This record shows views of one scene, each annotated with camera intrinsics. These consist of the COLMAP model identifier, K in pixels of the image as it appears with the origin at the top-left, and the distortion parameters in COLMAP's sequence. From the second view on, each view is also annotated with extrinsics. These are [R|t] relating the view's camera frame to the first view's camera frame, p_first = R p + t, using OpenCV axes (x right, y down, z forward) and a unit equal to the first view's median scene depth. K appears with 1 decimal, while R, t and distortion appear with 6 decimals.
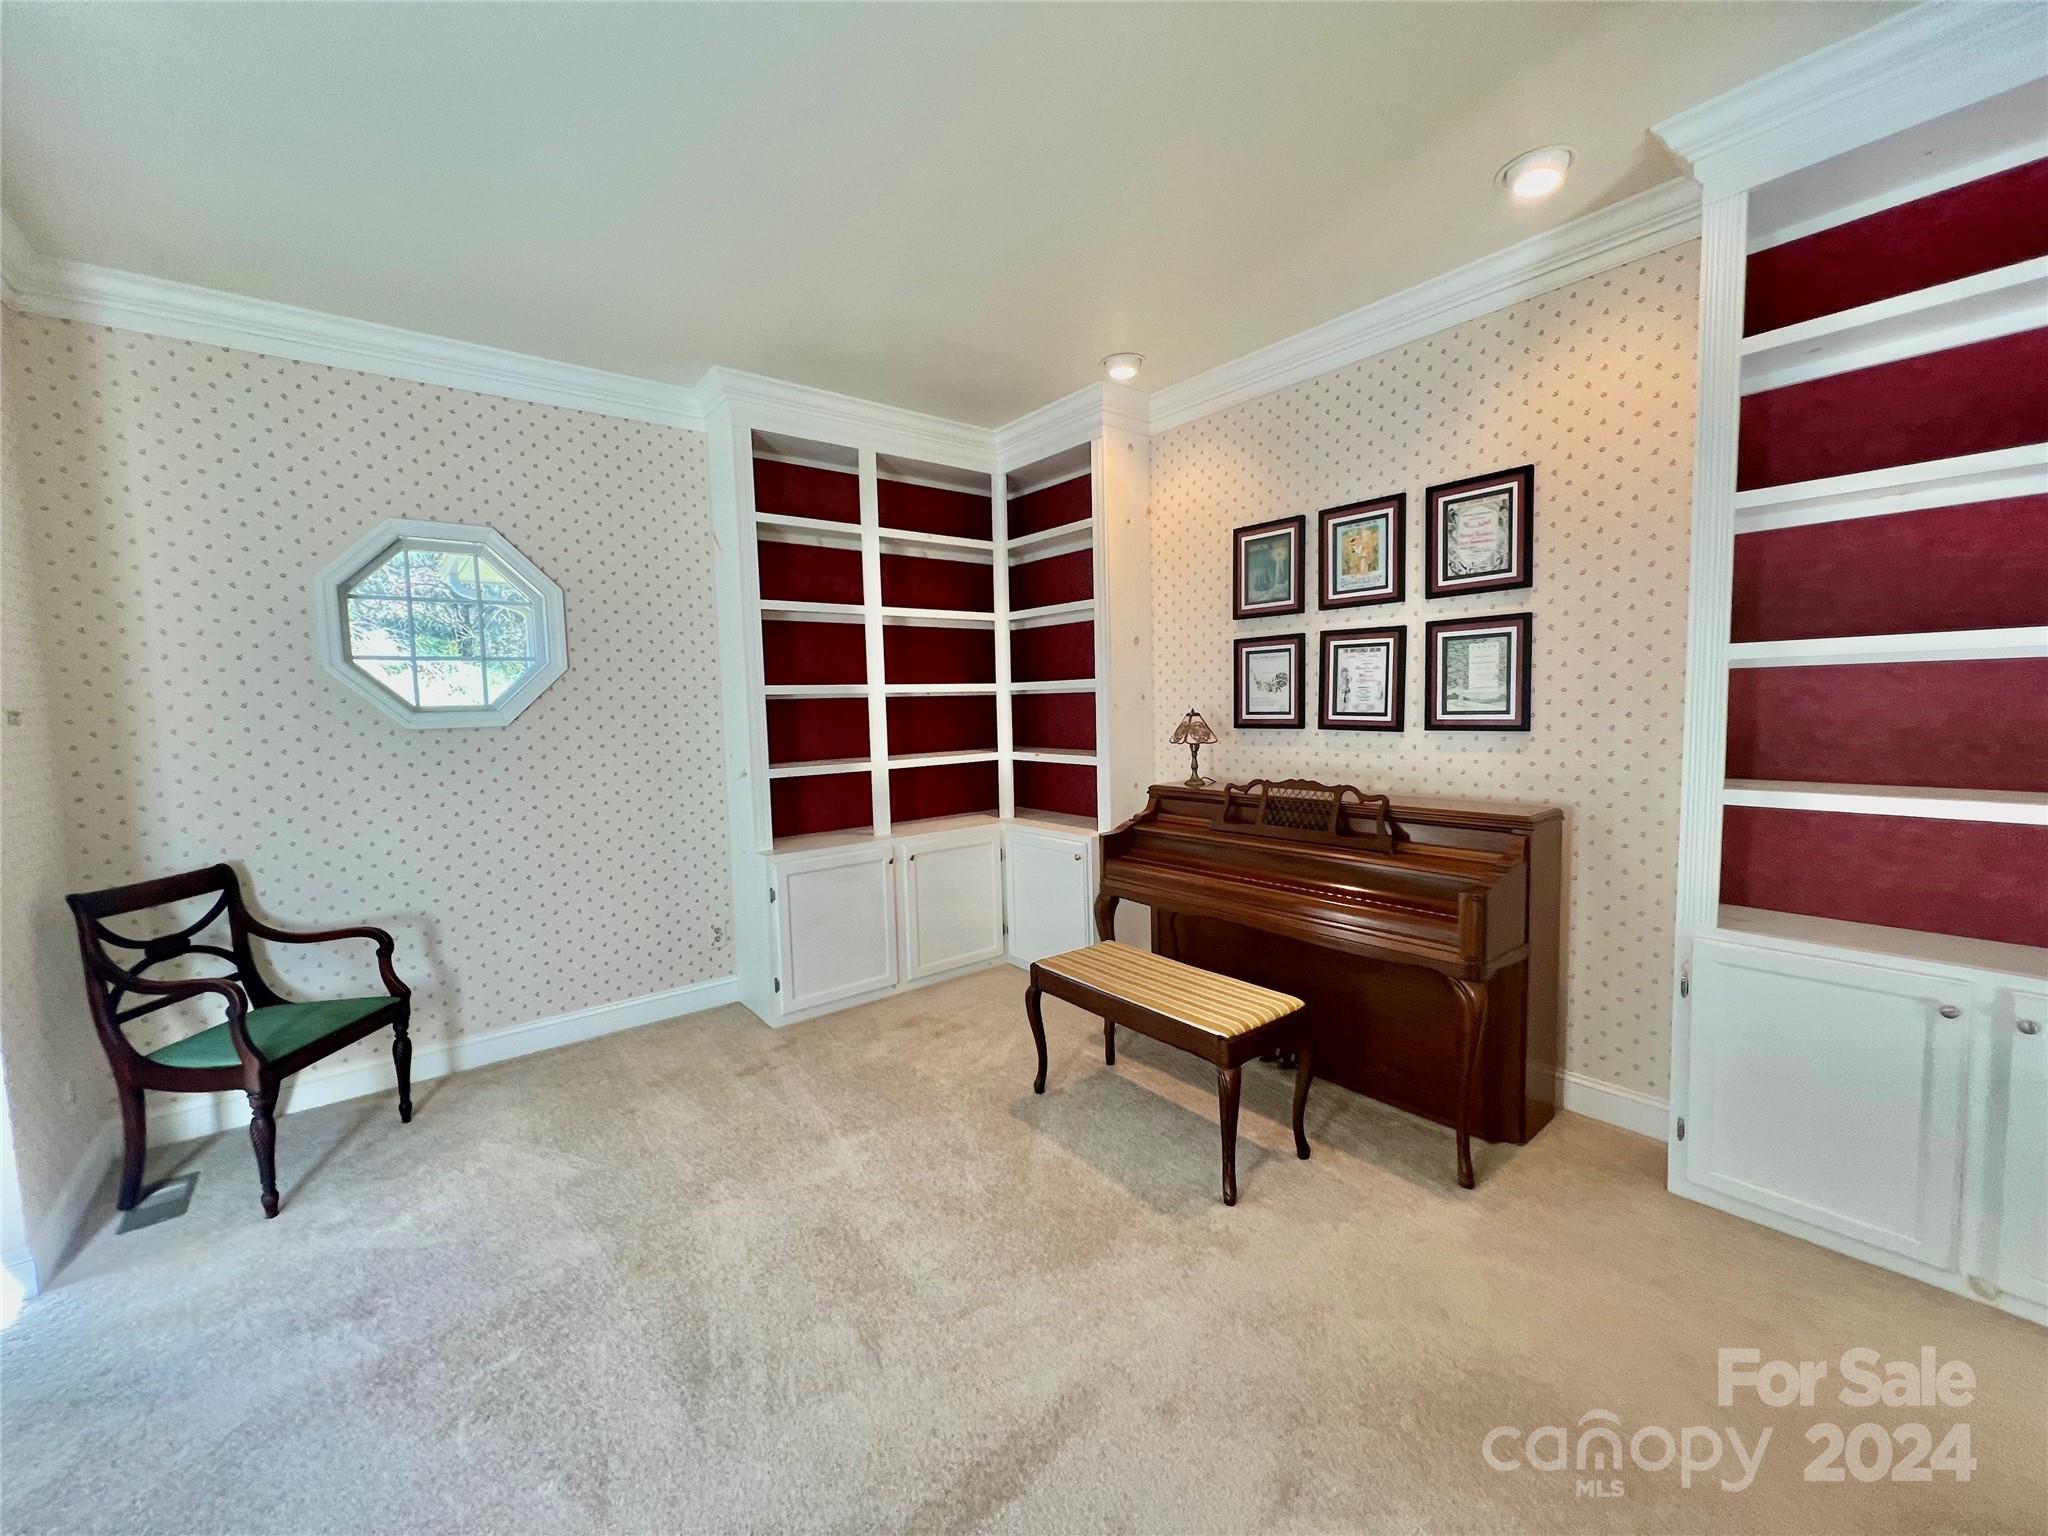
lens RADIAL K [[819.0, 0, 1028.7], [0, 819.0, 760.7], [0, 0, 1]] dist [0.002365, 0.000510]
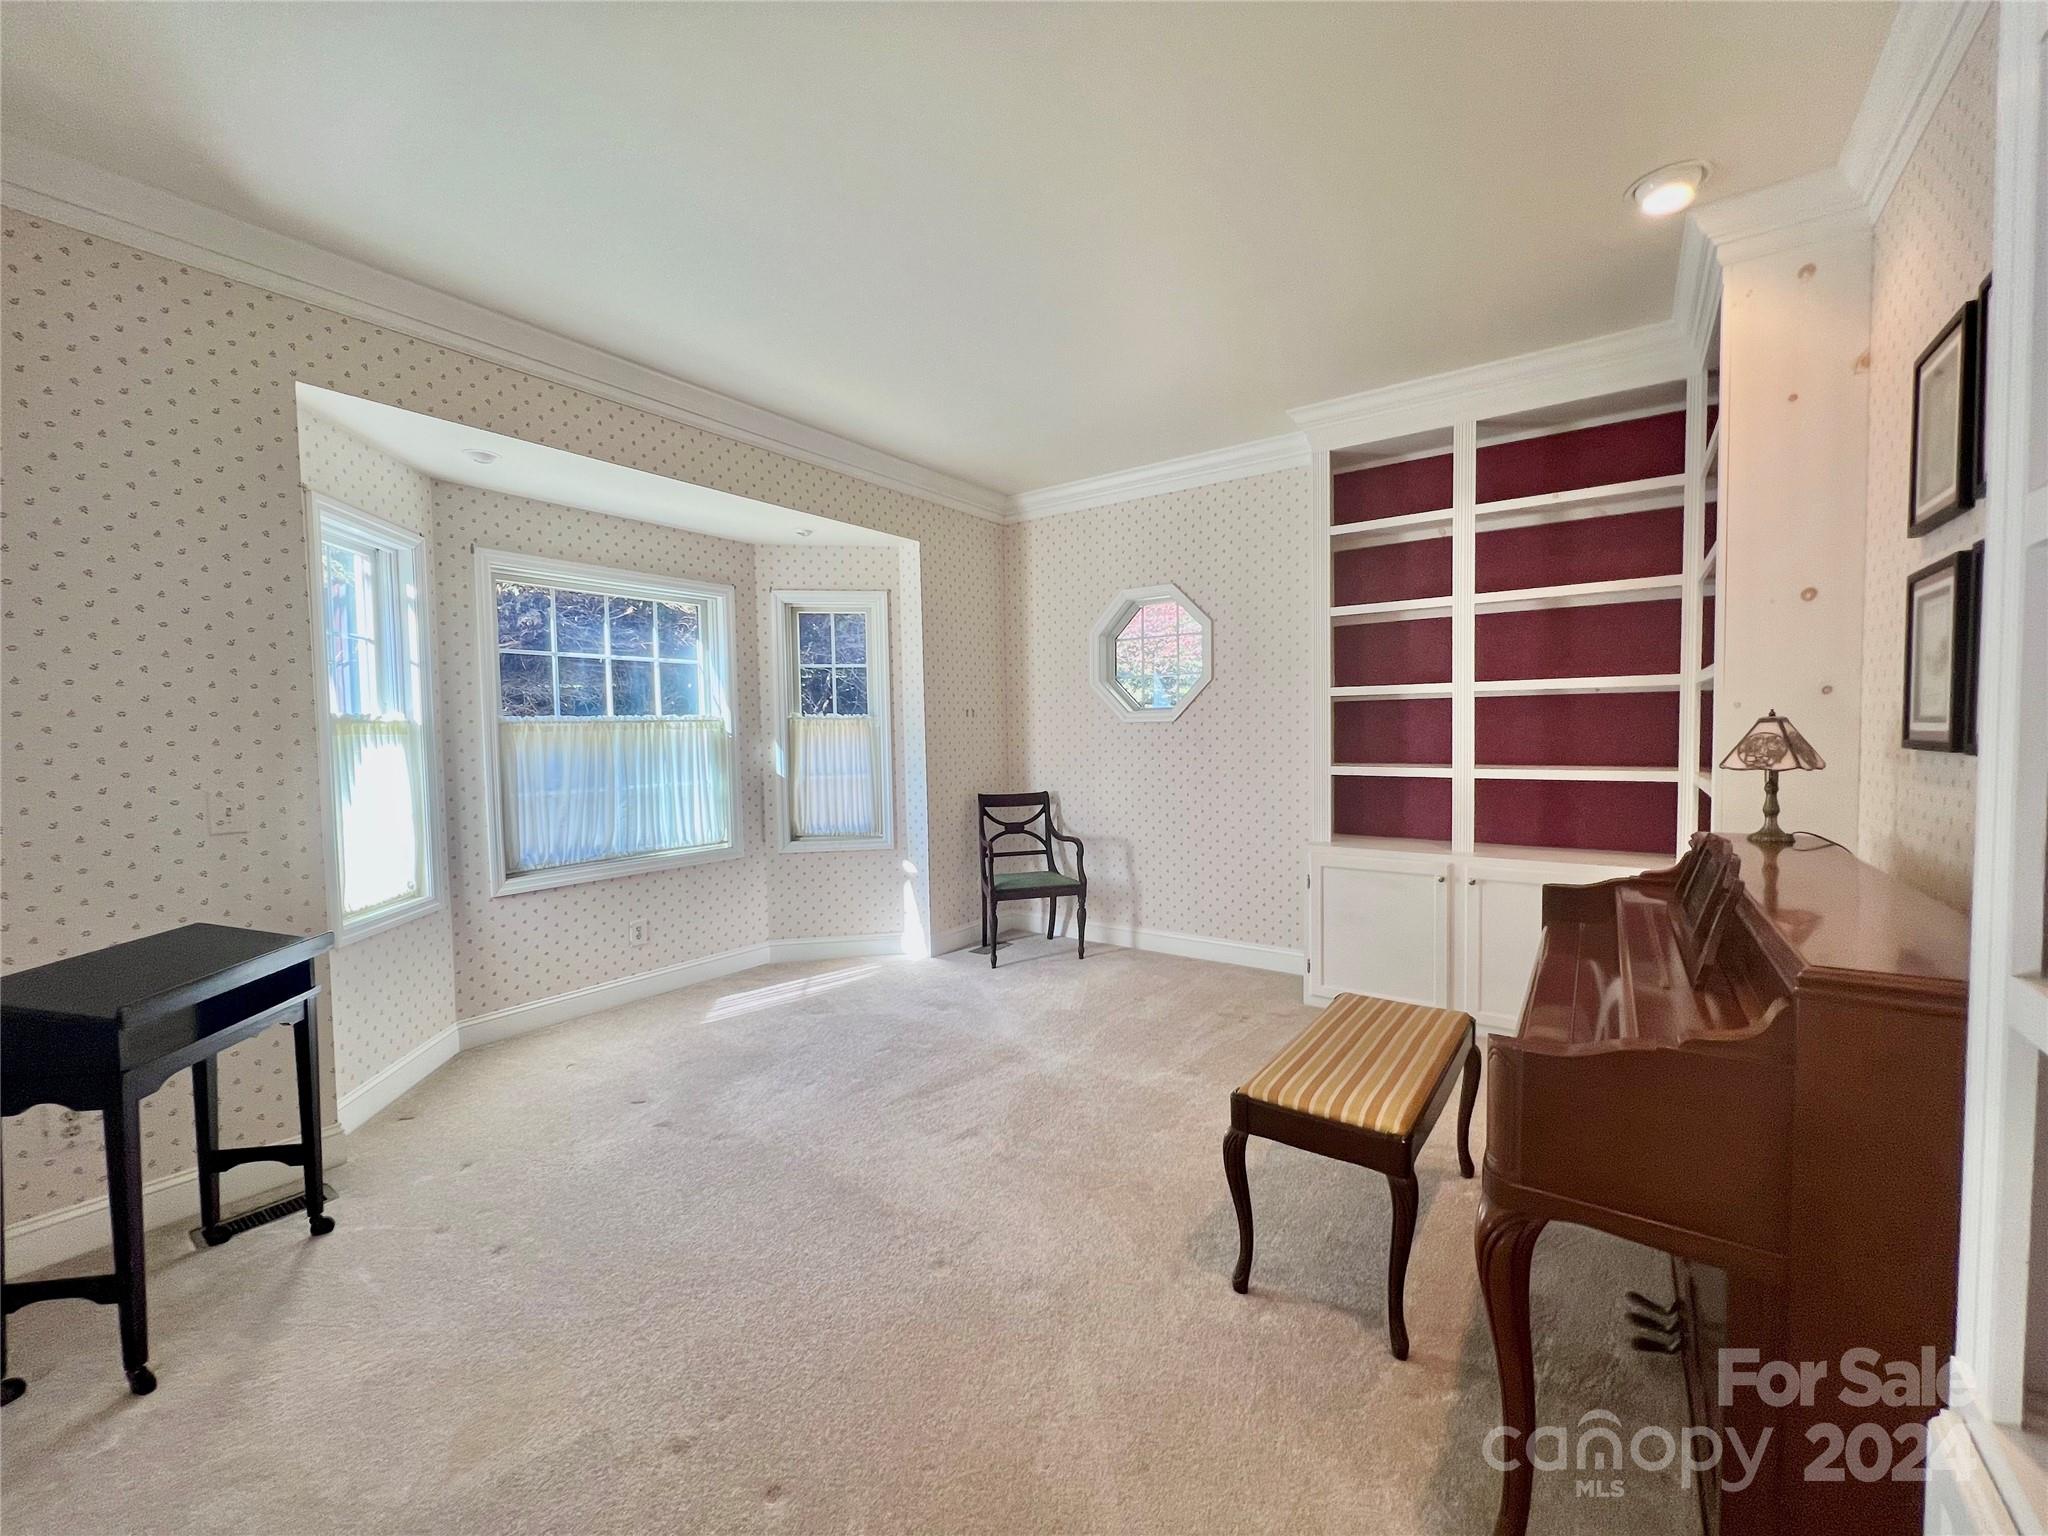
lens RADIAL K [[819.0, 0, 1032.5], [0, 819.0, 768.3], [0, 0, 1]] dist [0.002365, 0.000510]
pose [[0.271560, 0.069519, -0.959907, 0.613864], [-0.067059, 0.996330, 0.053186, -0.018078], [0.960082, 0.049928, 0.275226, 0.345381]]
